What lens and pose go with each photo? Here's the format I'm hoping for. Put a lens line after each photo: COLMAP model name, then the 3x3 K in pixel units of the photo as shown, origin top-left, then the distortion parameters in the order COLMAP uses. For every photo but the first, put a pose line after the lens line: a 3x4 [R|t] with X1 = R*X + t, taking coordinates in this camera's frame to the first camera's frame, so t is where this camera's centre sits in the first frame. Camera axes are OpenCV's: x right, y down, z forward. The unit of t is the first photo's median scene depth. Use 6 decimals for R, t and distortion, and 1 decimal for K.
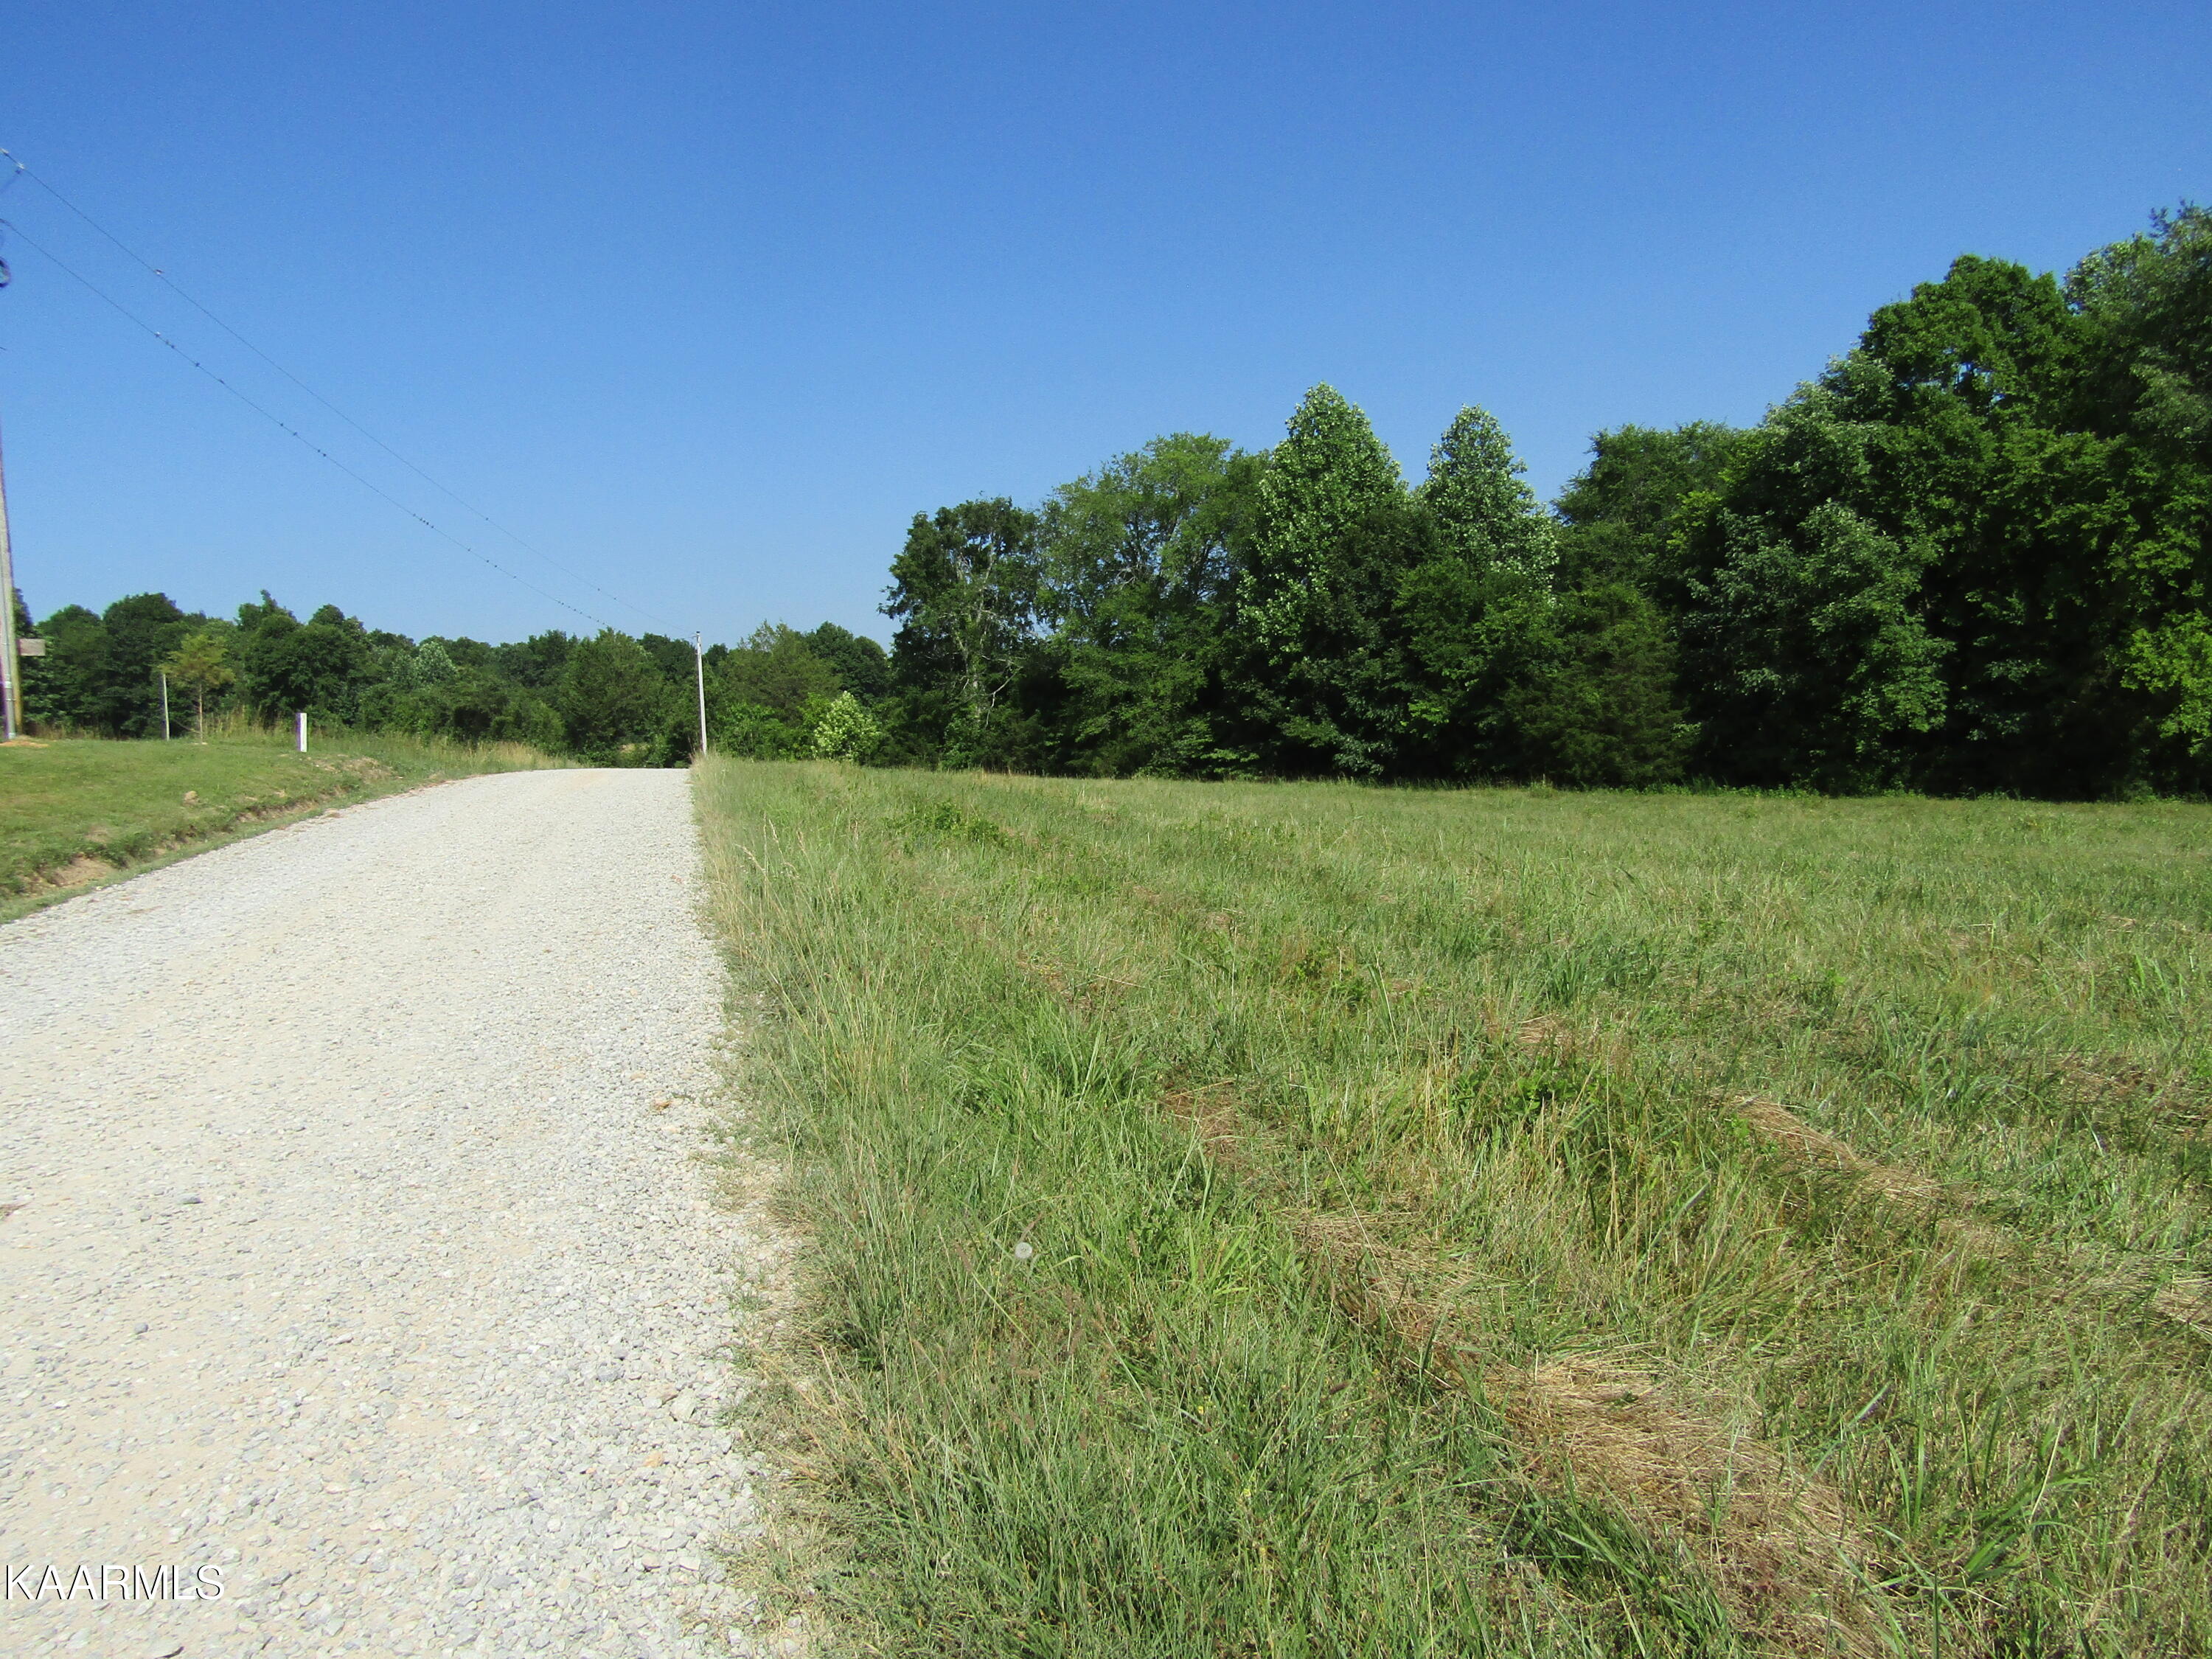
lens RADIAL K [[1587.5, 0, 1110.1], [0, 1587.5, 829.6], [0, 0, 1]] dist [-0.002527, 0.001855]
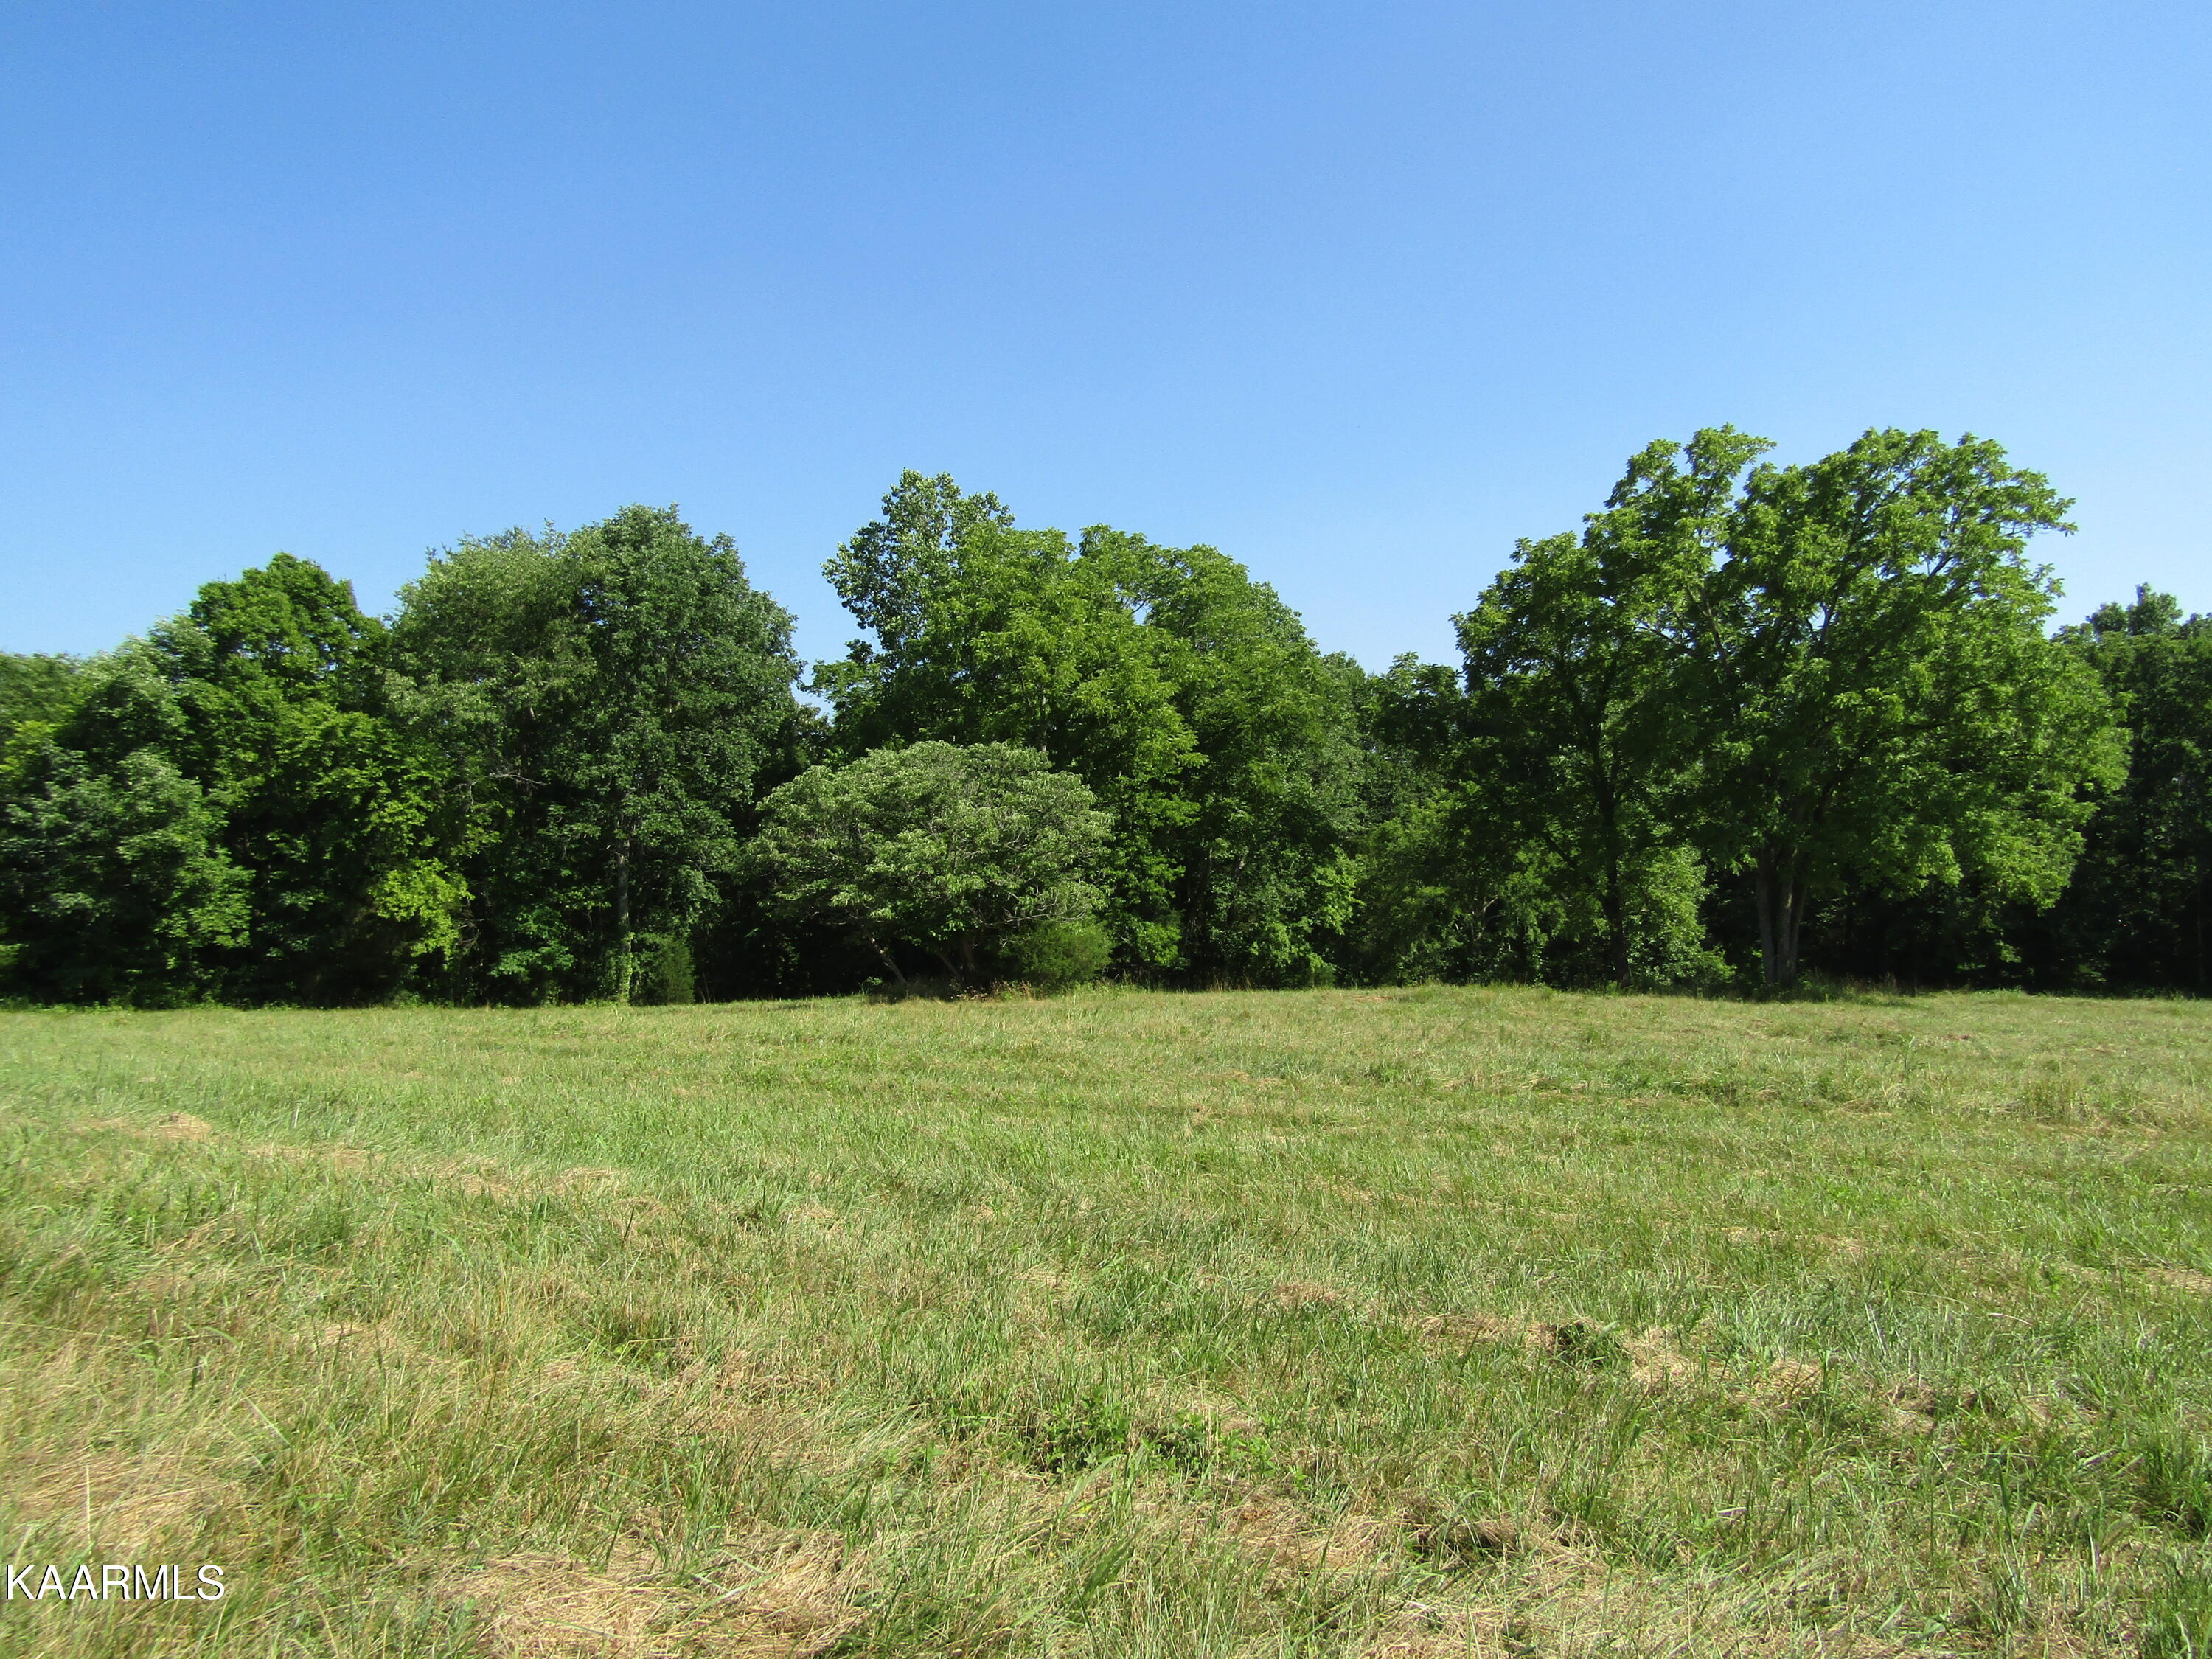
lens RADIAL K [[1566.0, 0, 1103.7], [0, 1566.0, 816.1], [0, 0, 1]] dist [-0.011401, 0.002427]
pose [[0.658386, 0.062582, 0.750075, 0.058657], [0.049441, 0.990789, -0.126063, 0.010484], [-0.751055, 0.120082, 0.649227, -0.159963]]
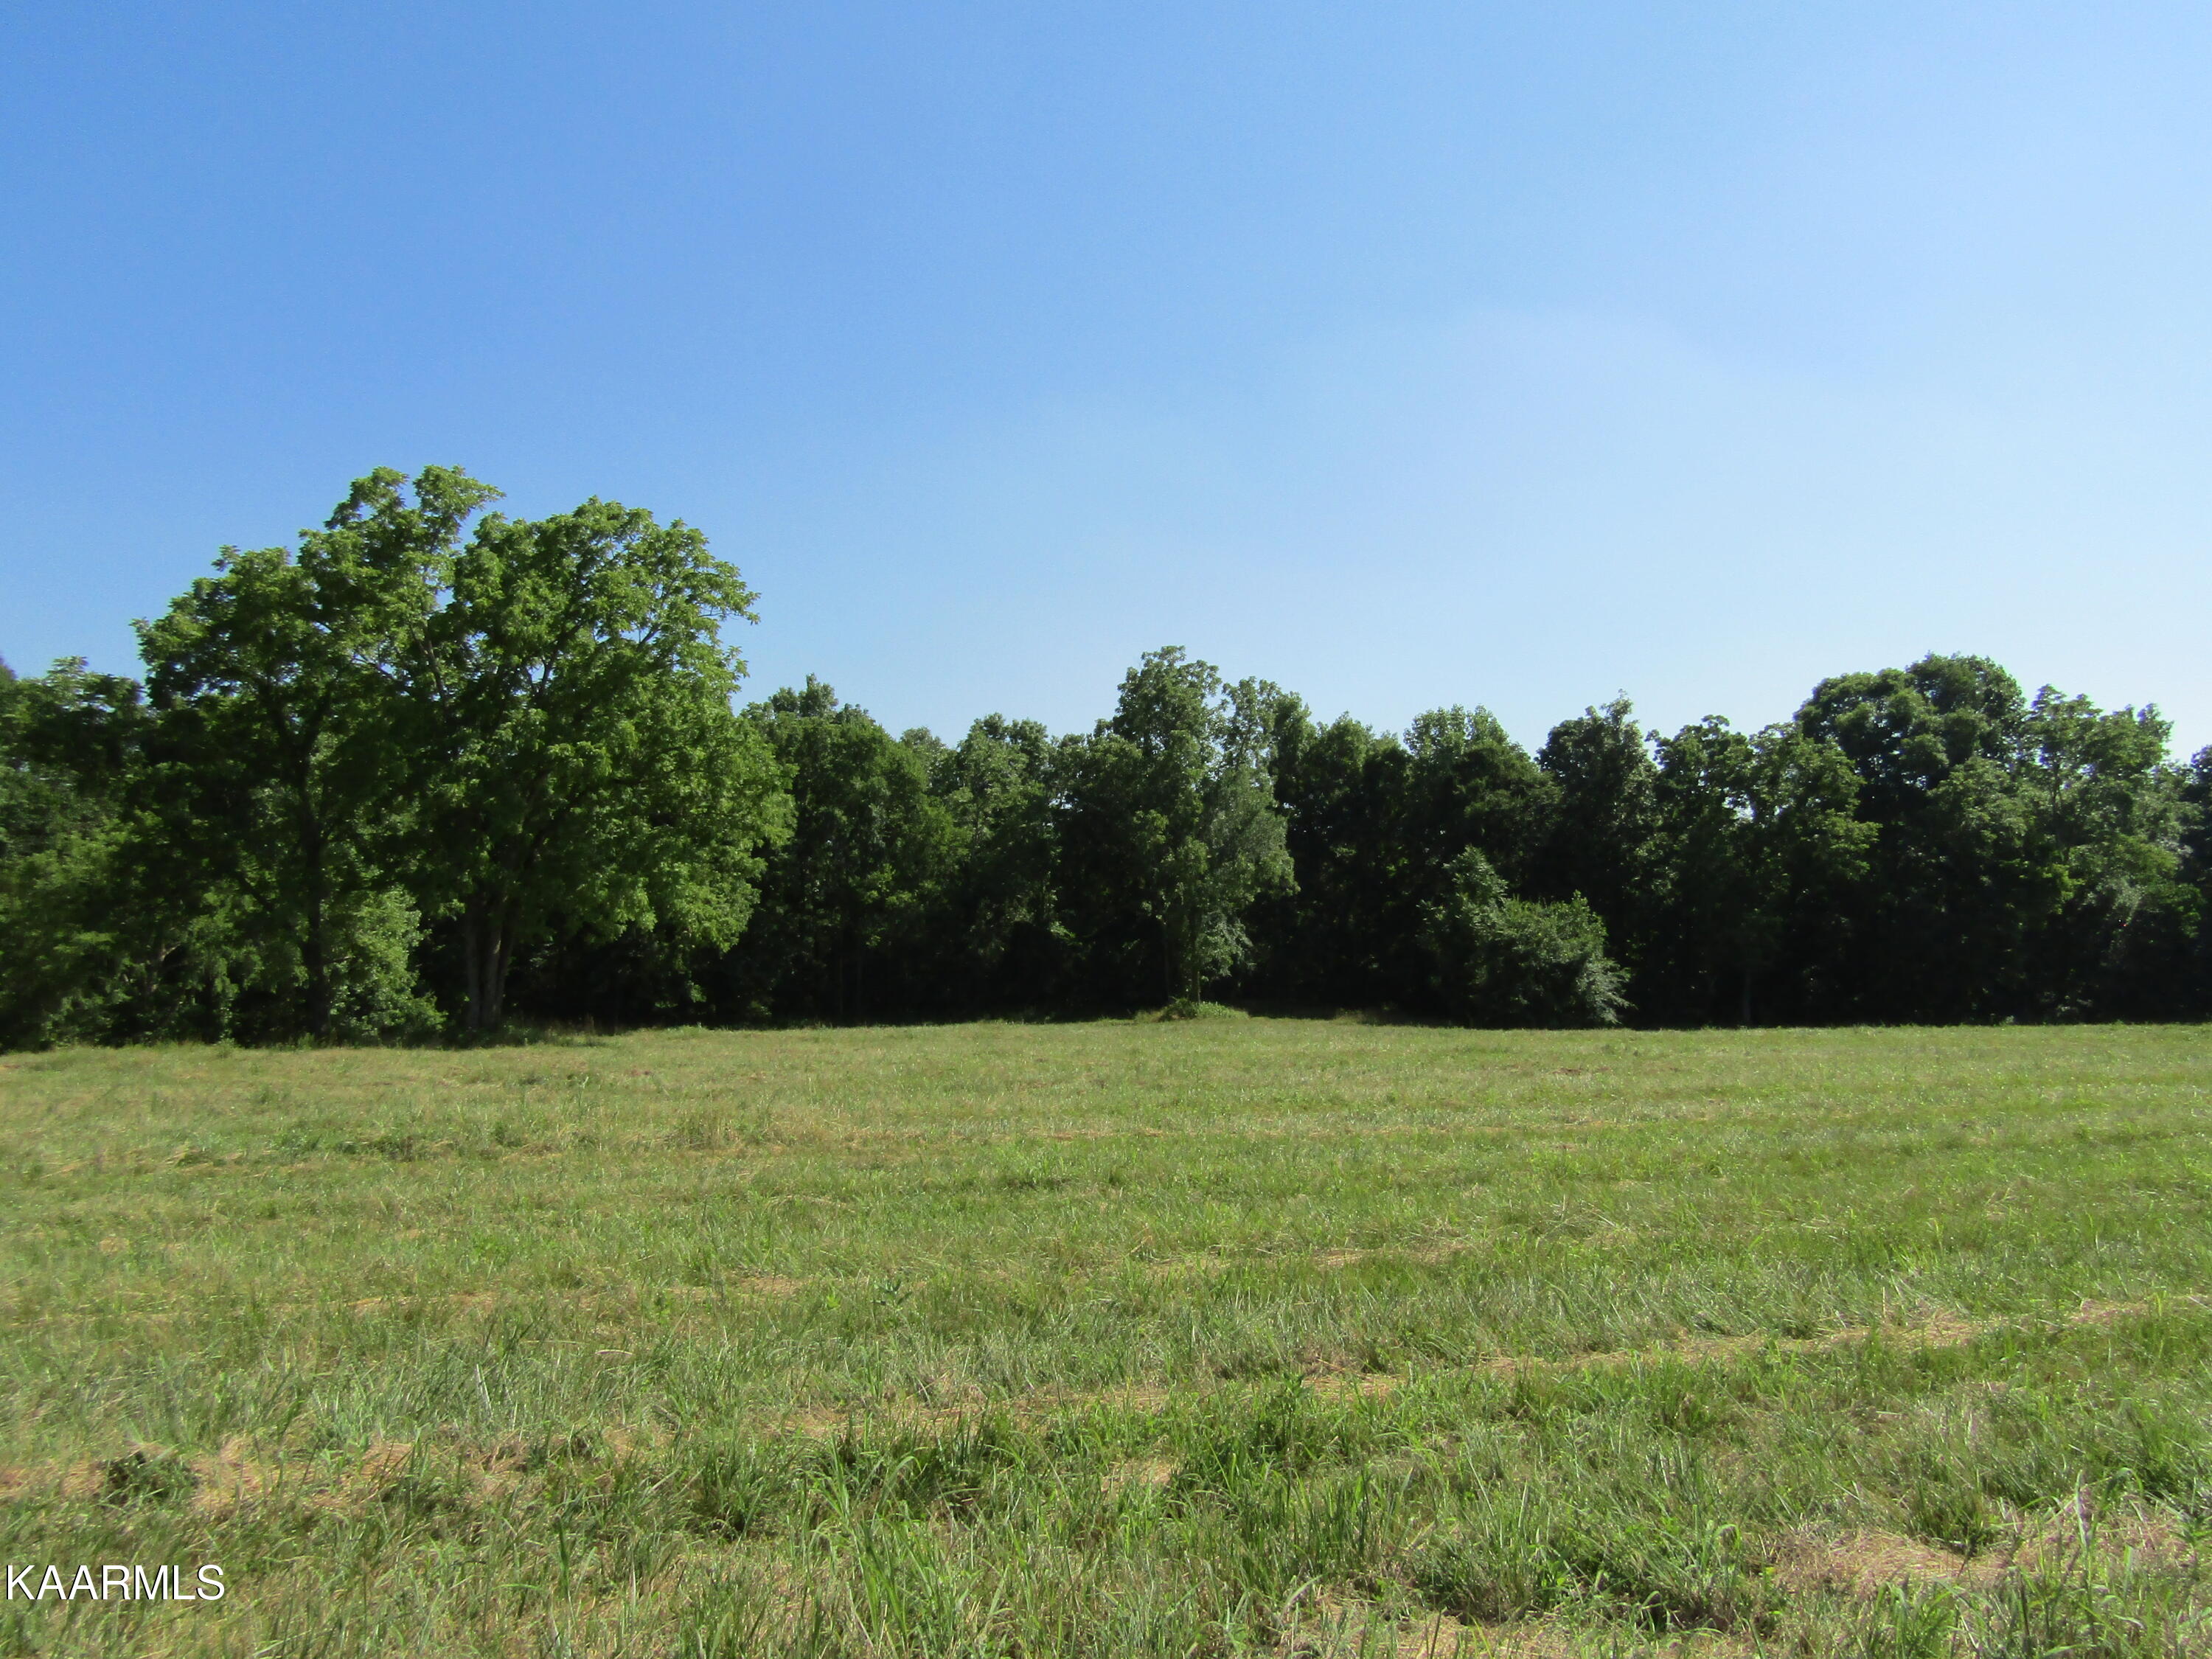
lens RADIAL K [[1570.0, 0, 1095.6], [0, 1570.0, 814.9], [0, 0, 1]] dist [-0.009431, 0.001774]
pose [[-0.050057, 0.102013, 0.993523, 0.065031], [0.093779, 0.990855, -0.097014, 0.010352], [-0.994334, 0.088315, -0.059166, -0.163478]]
